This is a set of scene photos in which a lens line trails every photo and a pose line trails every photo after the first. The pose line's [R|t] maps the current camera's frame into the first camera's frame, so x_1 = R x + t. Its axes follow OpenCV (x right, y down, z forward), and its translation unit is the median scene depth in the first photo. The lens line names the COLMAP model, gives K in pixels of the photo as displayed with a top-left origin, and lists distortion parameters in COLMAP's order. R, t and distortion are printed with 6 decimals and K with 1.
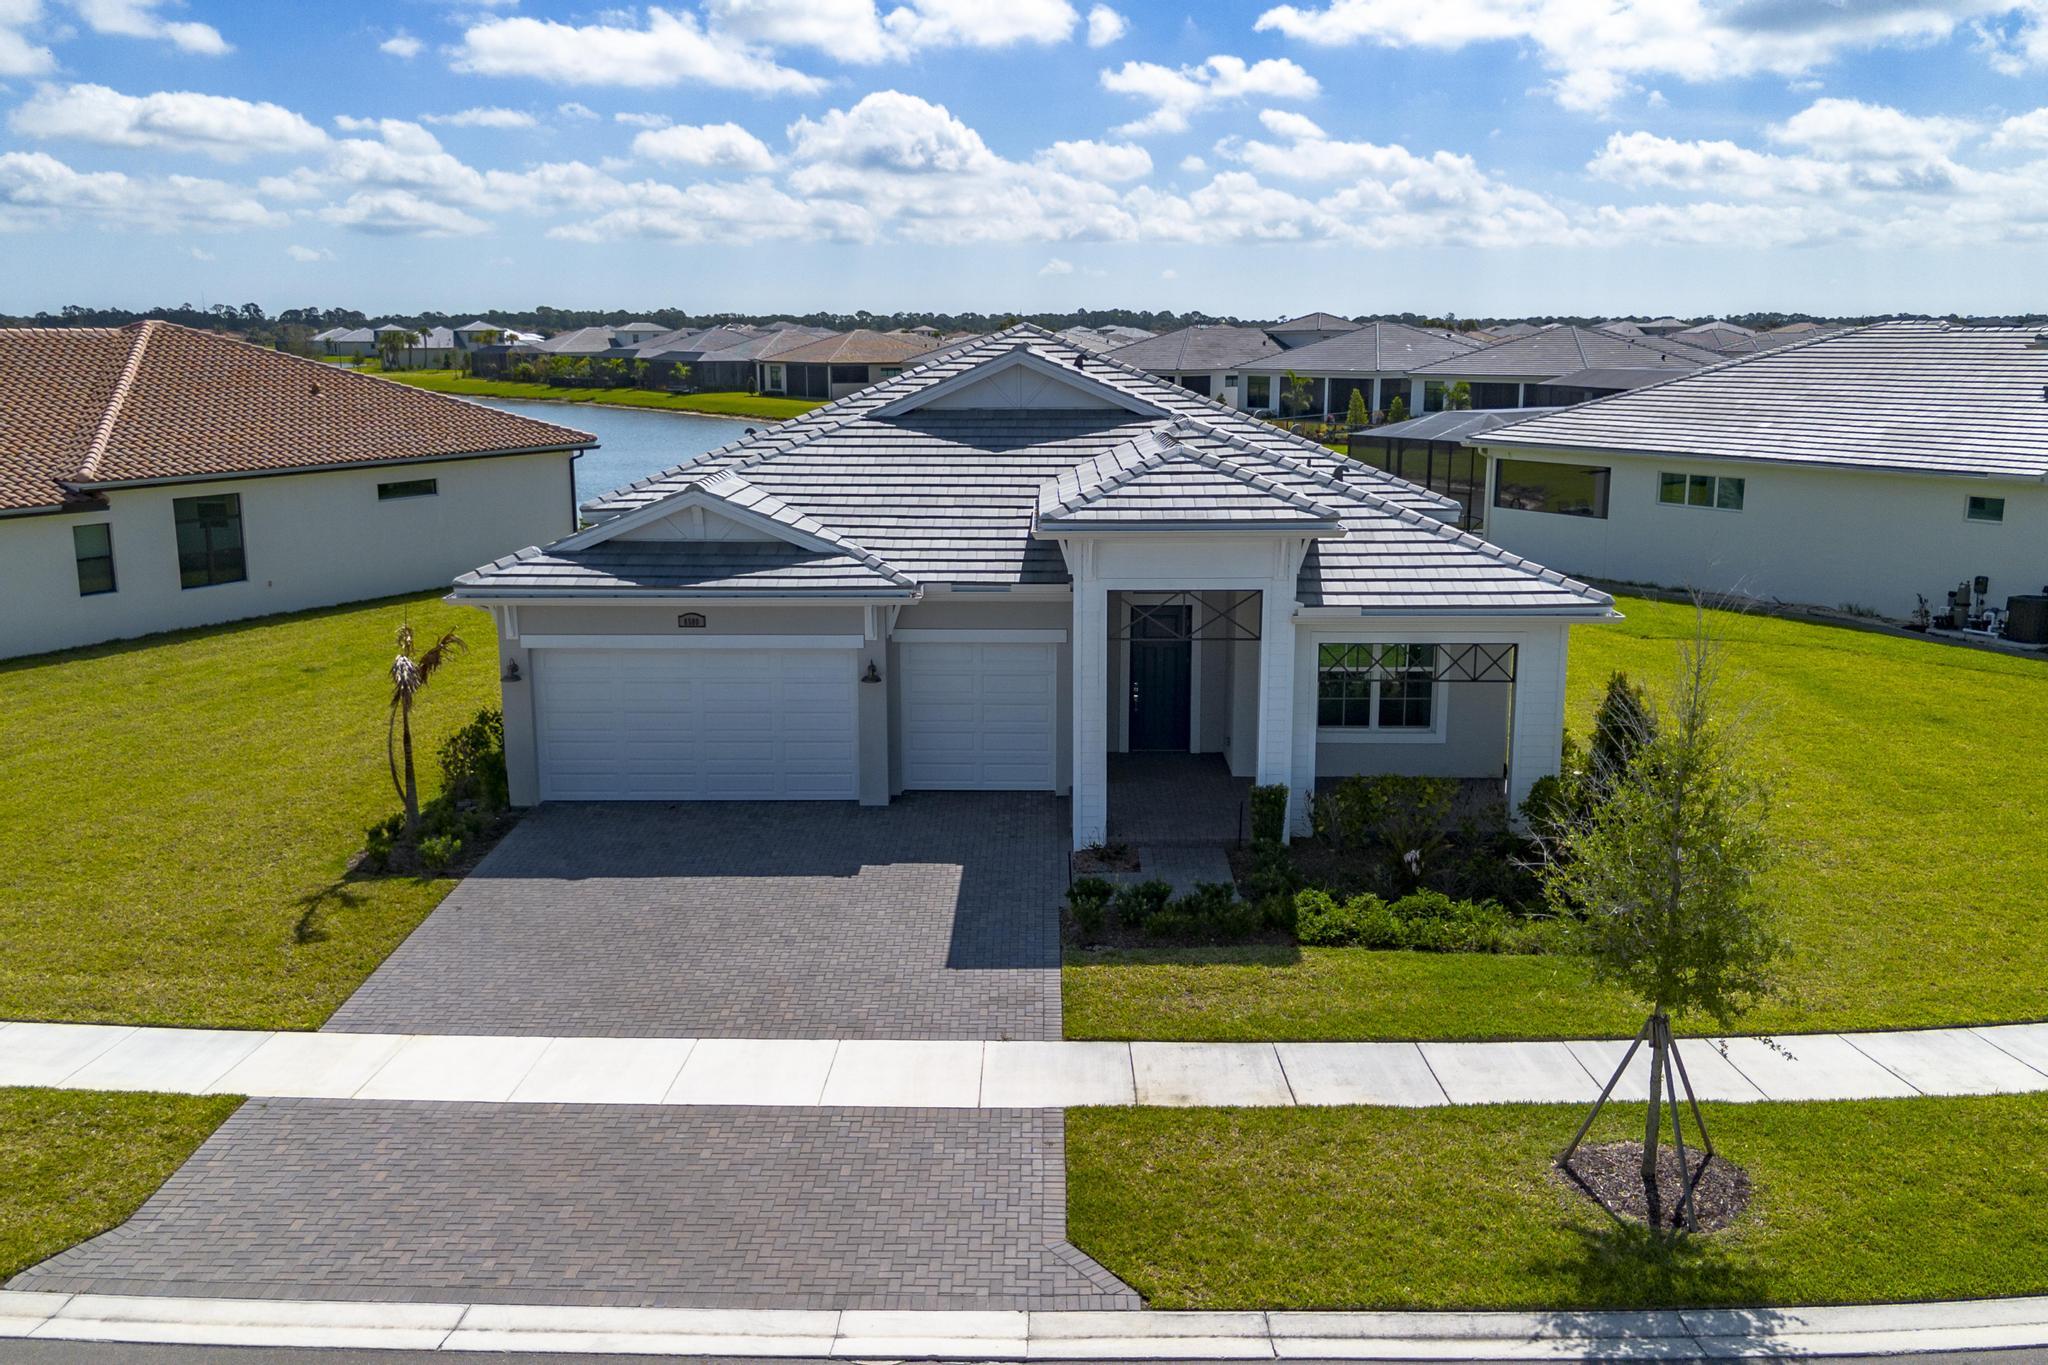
lens RADIAL K [[1741.9, 0, 1024.0], [0, 1741.9, 682.5], [0, 0, 1]] dist [0.040341, -0.022151]
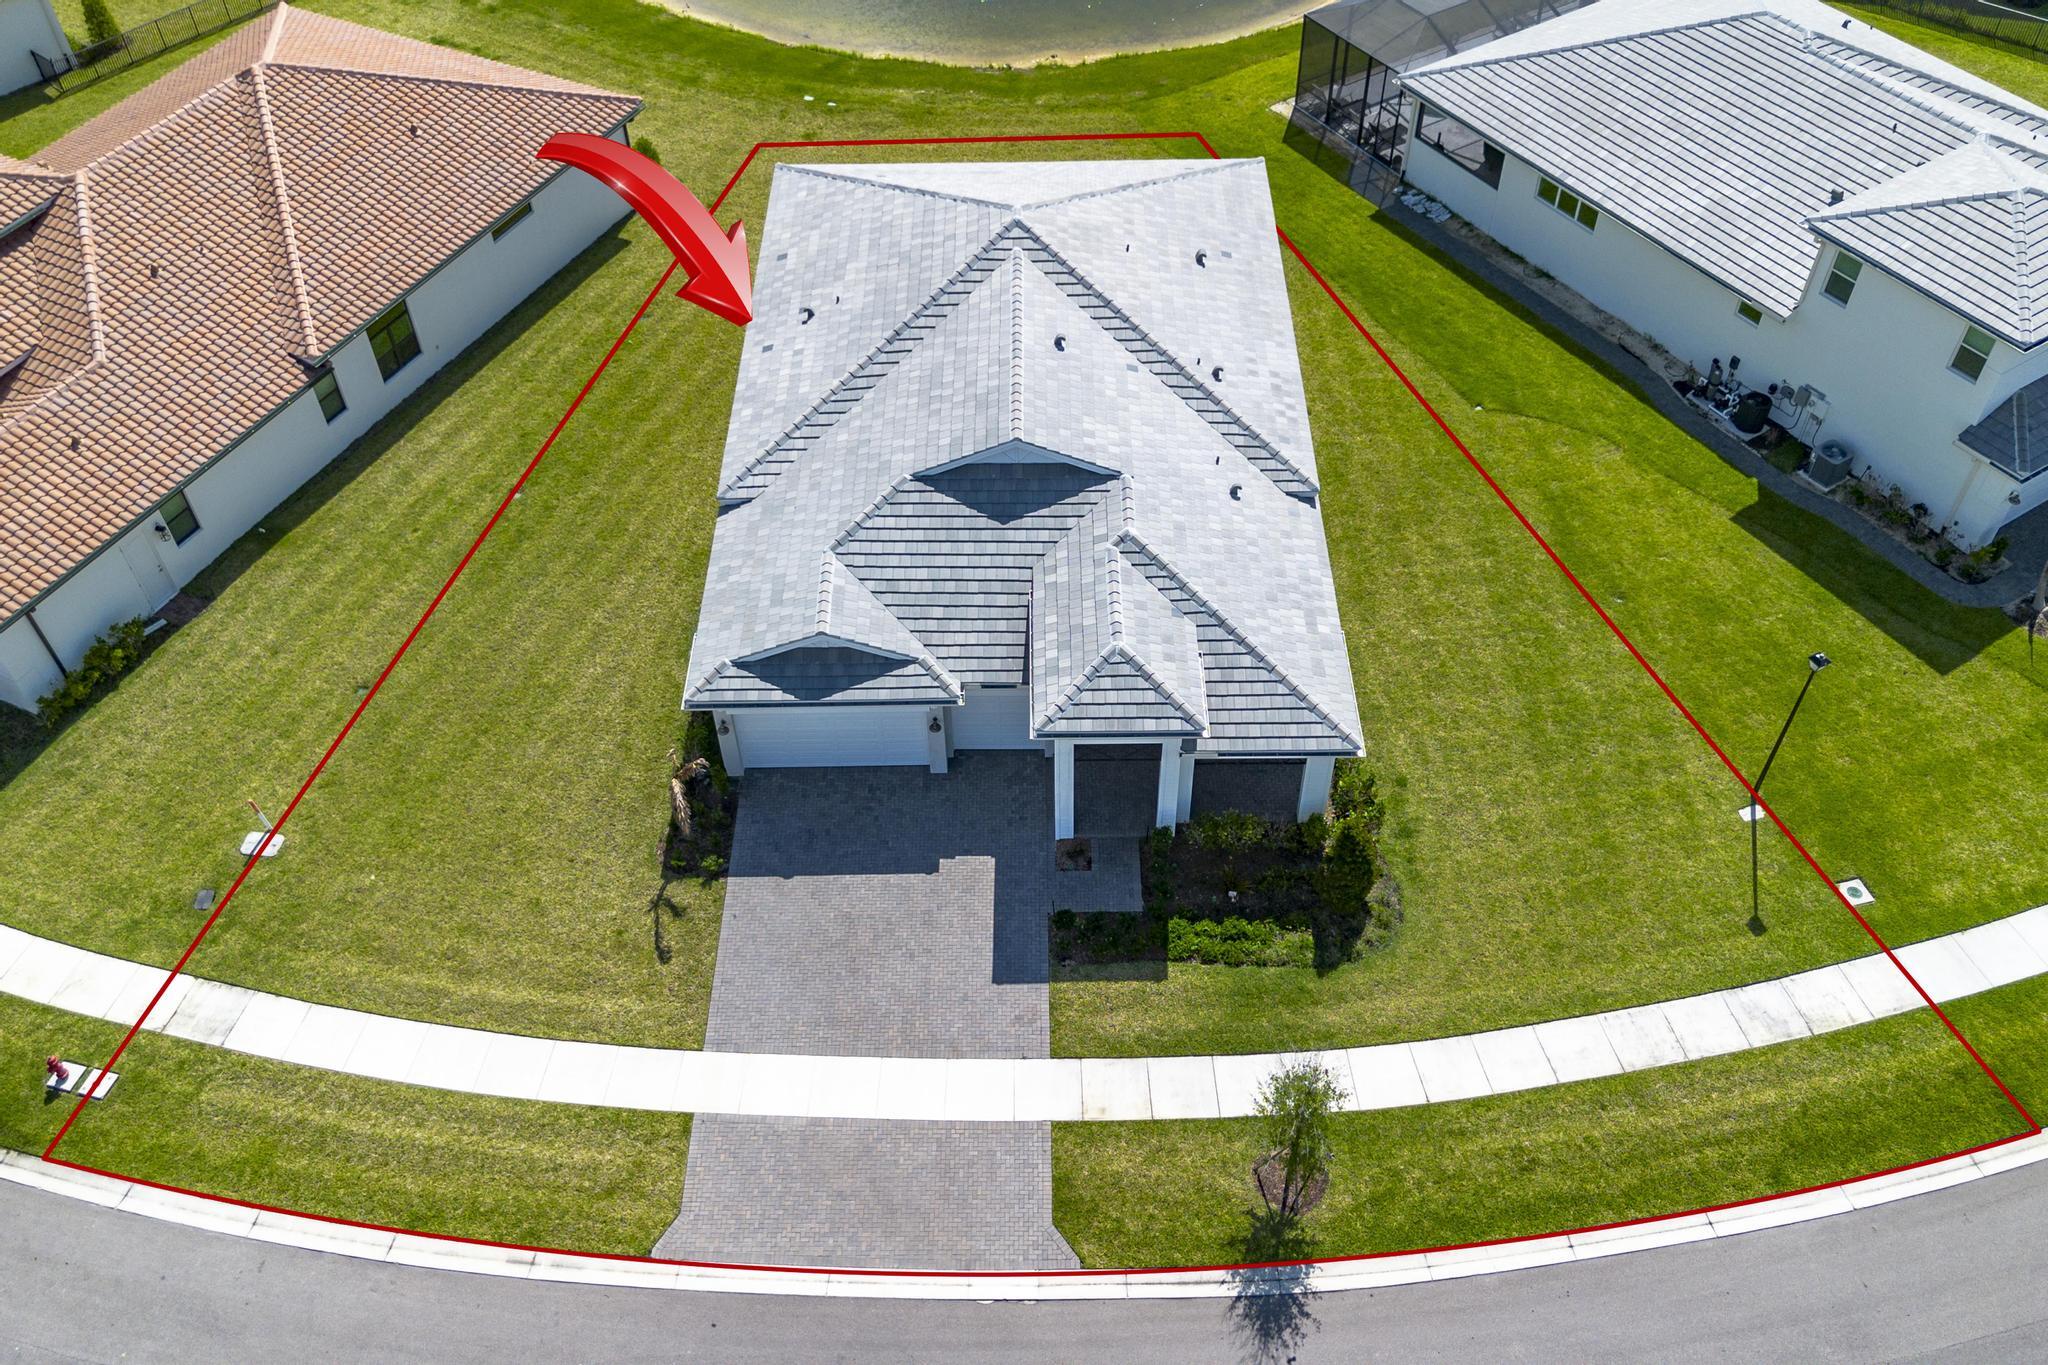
lens RADIAL K [[1741.9, 0, 1024.0], [0, 1741.9, 682.5], [0, 0, 1]] dist [0.040341, -0.022151]
pose [[0.999829, -0.018222, 0.003065, -0.006583], [0.012927, 0.808296, 0.588635, -1.094351], [-0.013203, -0.588495, 0.808393, -0.361350]]
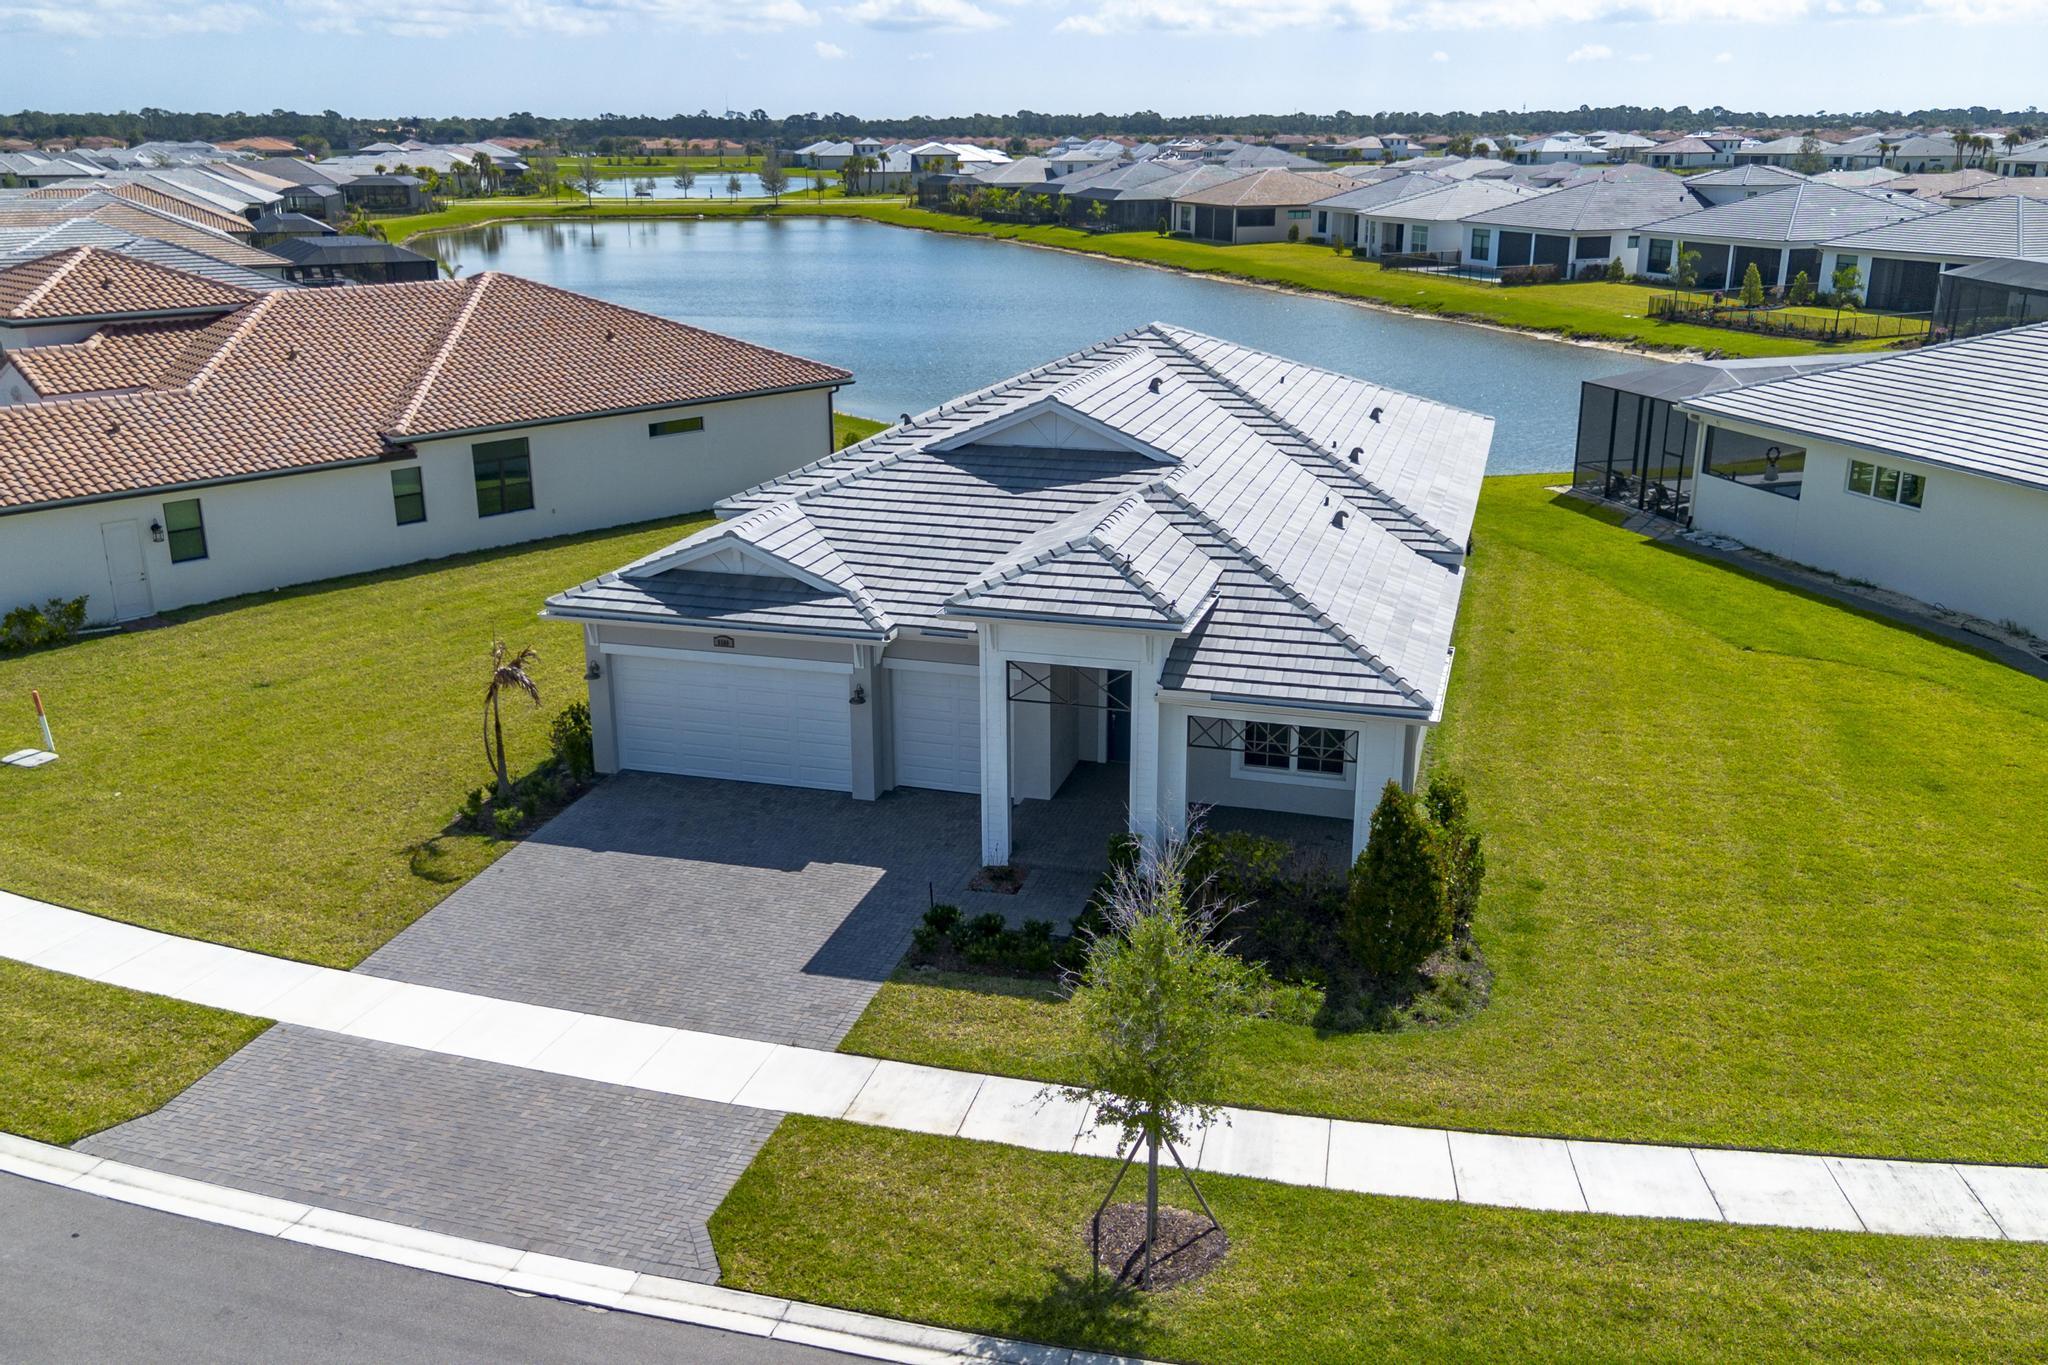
lens RADIAL K [[1741.9, 0, 1024.0], [0, 1741.9, 682.5], [0, 0, 1]] dist [0.040341, -0.022151]
pose [[0.963124, 0.080882, -0.256614, 0.356759], [-0.051816, 0.991651, 0.118082, -0.174505], [0.264023, -0.100431, 0.959274, -0.144001]]
